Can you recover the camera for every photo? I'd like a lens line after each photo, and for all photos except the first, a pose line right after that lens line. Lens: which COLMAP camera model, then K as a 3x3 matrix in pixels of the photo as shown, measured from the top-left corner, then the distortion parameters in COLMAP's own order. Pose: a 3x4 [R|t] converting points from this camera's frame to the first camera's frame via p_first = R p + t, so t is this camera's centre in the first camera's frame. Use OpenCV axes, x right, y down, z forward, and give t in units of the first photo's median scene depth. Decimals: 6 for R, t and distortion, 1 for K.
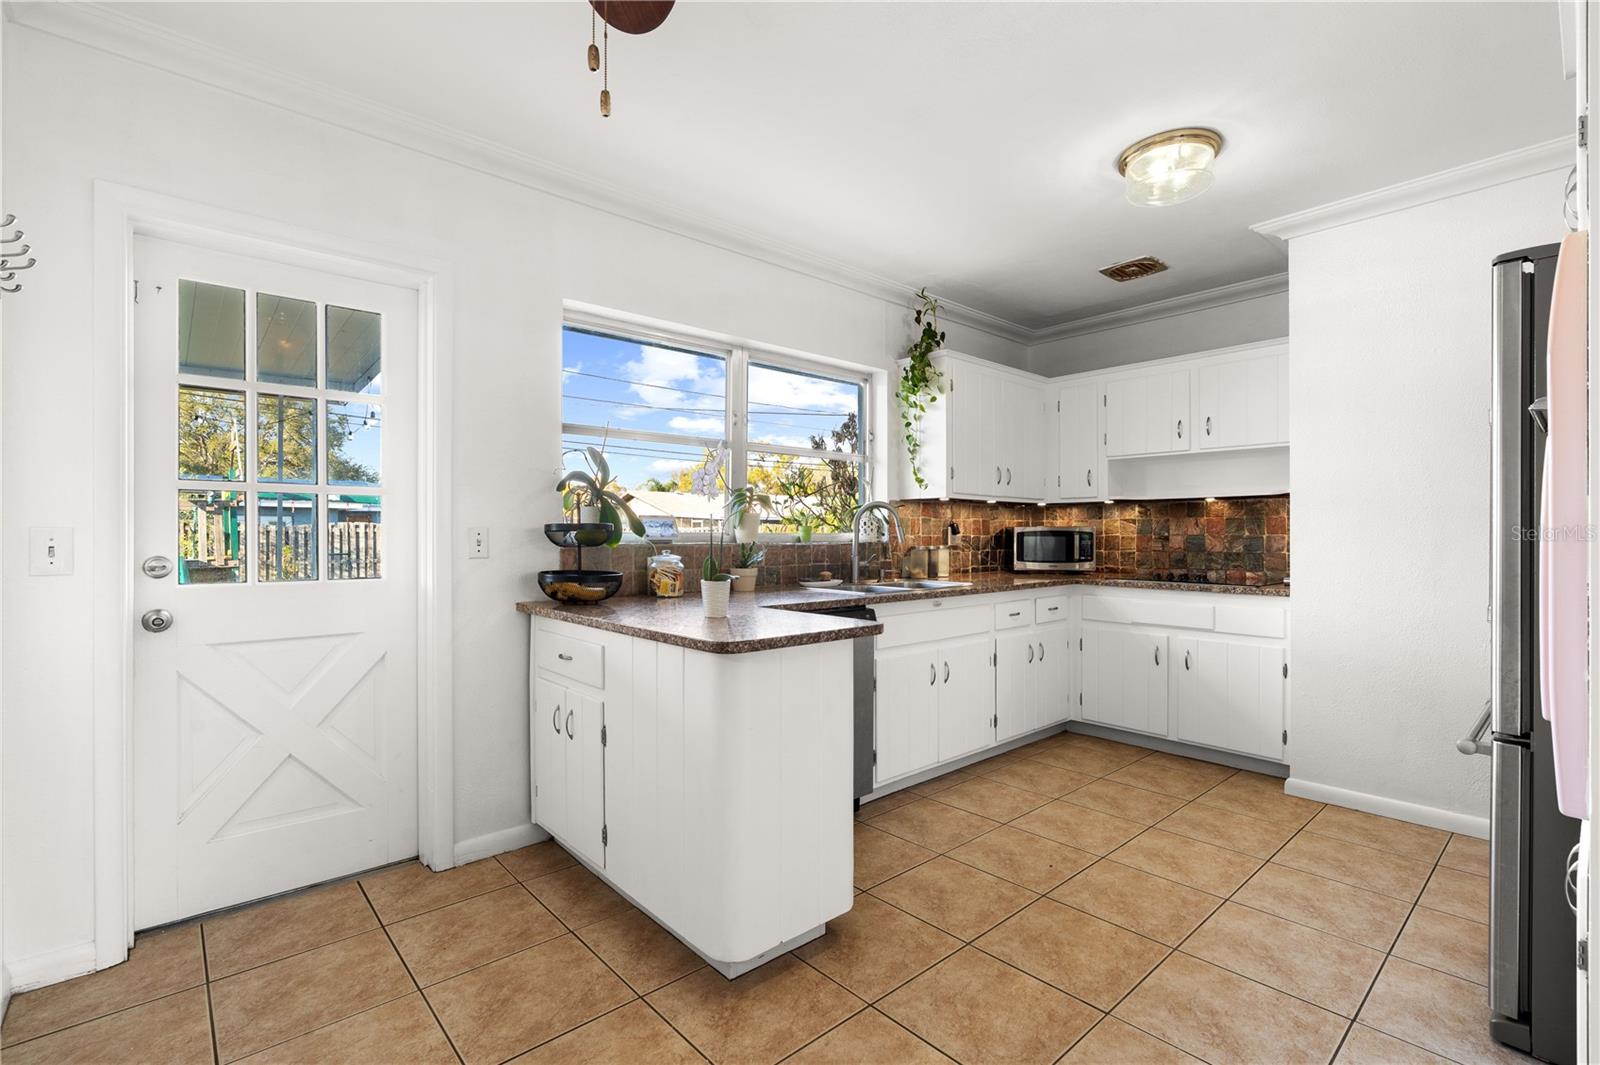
lens RADIAL K [[729.7, 0, 799.1], [0, 729.7, 530.3], [0, 0, 1]] dist [-0.010191, 0.003396]
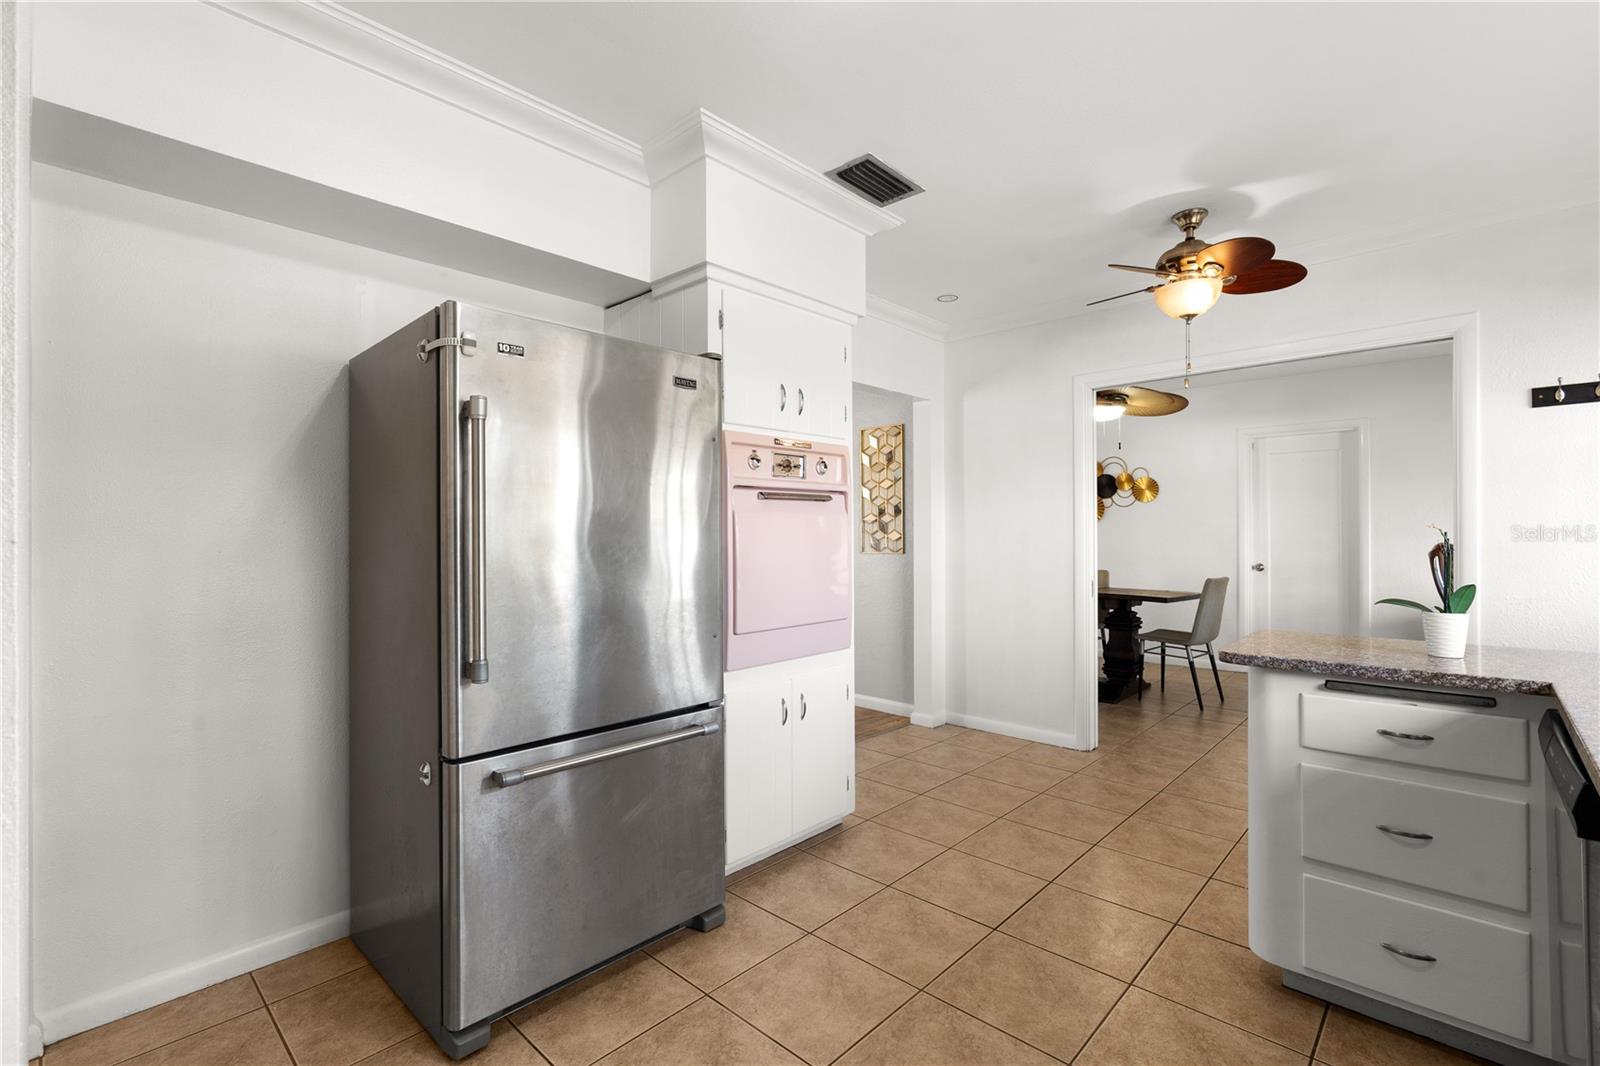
lens RADIAL K [[729.7, 0, 800.3], [0, 729.7, 530.6], [0, 0, 1]] dist [-0.010191, 0.003396]
pose [[-0.996284, 0.003834, -0.086039, 0.530357], [0.004675, 0.999943, -0.009578, -0.016053], [0.085998, -0.009945, -0.996246, 1.365611]]
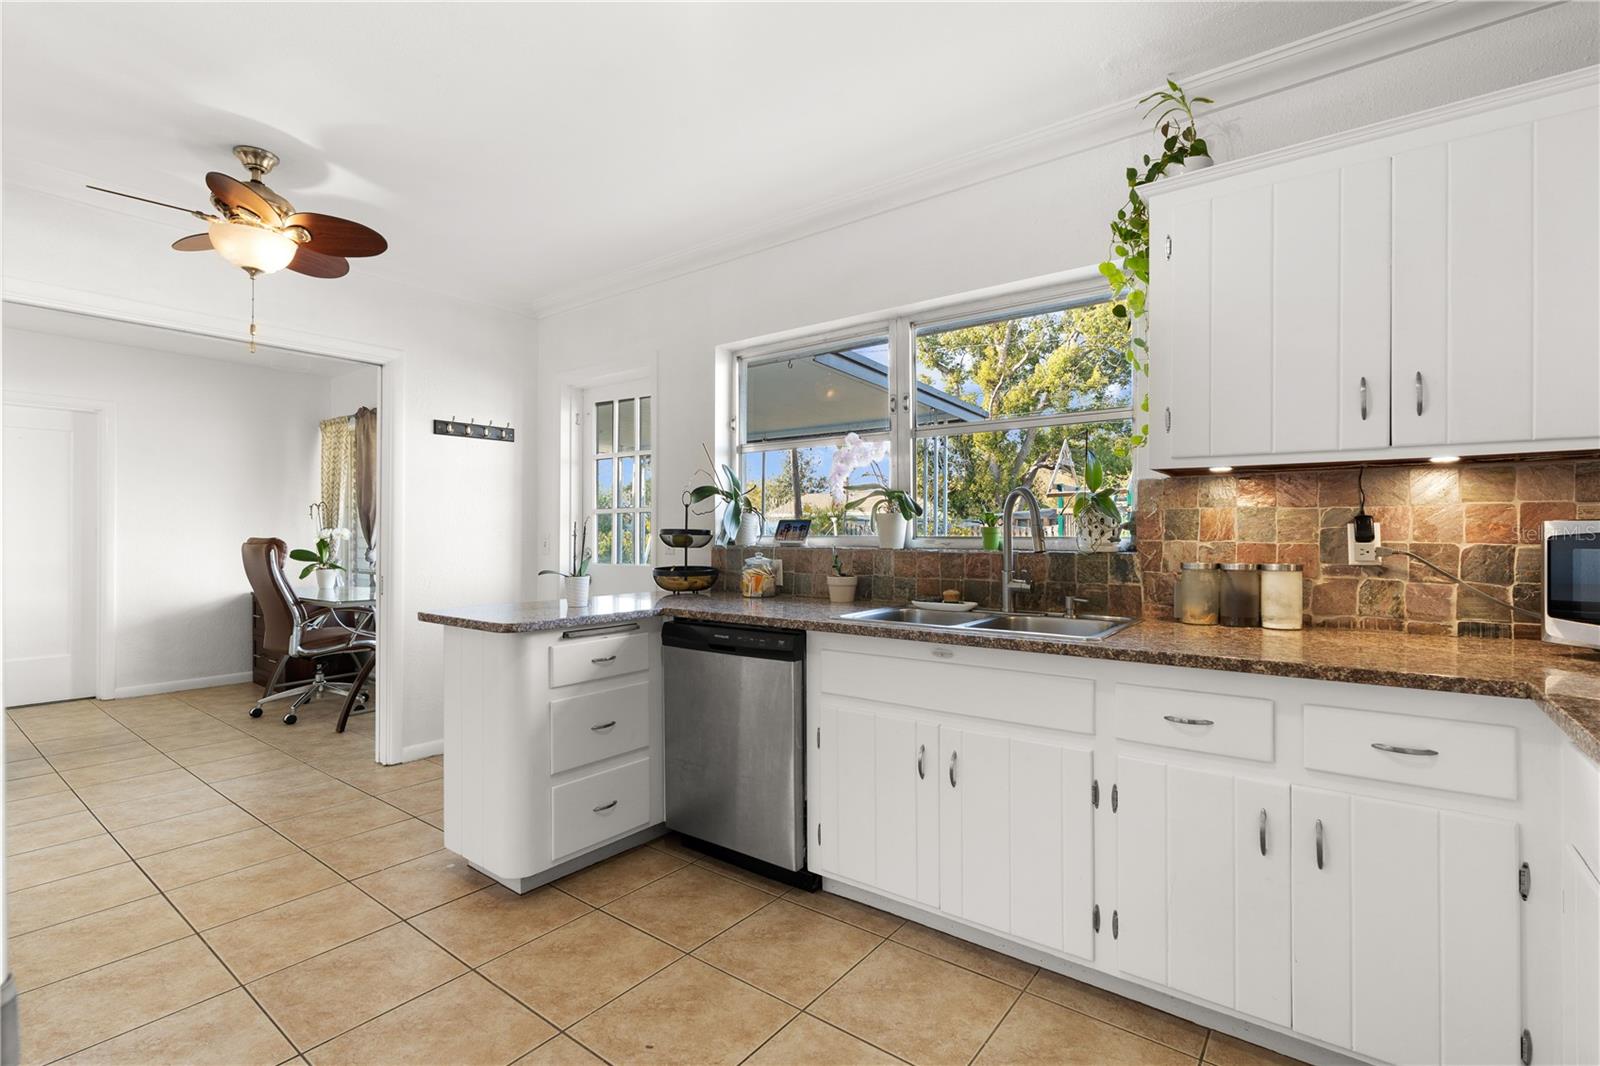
lens RADIAL K [[729.7, 0, 803.1], [0, 729.7, 532.0], [0, 0, 1]] dist [-0.010191, 0.003396]
pose [[0.191137, -0.003783, -0.981556, 0.889222], [0.005316, 0.999982, -0.002819, -0.000337], [0.981549, -0.004679, 0.191153, 0.885015]]
